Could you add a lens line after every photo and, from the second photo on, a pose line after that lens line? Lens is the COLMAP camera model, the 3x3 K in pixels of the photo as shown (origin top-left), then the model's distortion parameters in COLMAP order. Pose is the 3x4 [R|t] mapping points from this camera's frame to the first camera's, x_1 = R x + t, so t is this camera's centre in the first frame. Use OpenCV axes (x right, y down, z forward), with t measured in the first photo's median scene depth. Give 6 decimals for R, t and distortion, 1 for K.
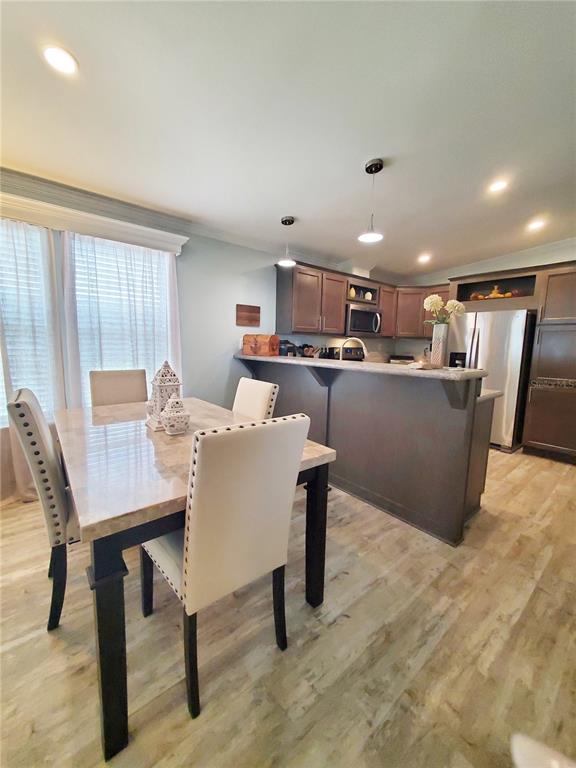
lens RADIAL K [[305.9, 0, 288.0], [0, 305.9, 384.0], [0, 0, 1]] dist [-0.000267, -0.000142]
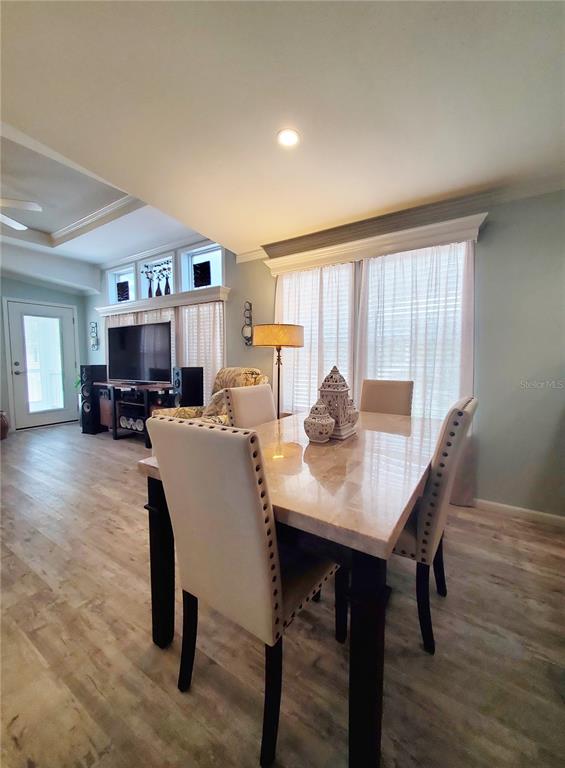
lens RADIAL K [[317.2, 0, 282.5], [0, 317.2, 384.0], [0, 0, 1]] dist [0.009101, 0.000151]
pose [[0.281868, 0.052661, -0.958007, 0.232198], [-0.122047, 0.992349, 0.018640, -0.008556], [0.951659, 0.111668, 0.286139, 0.258056]]
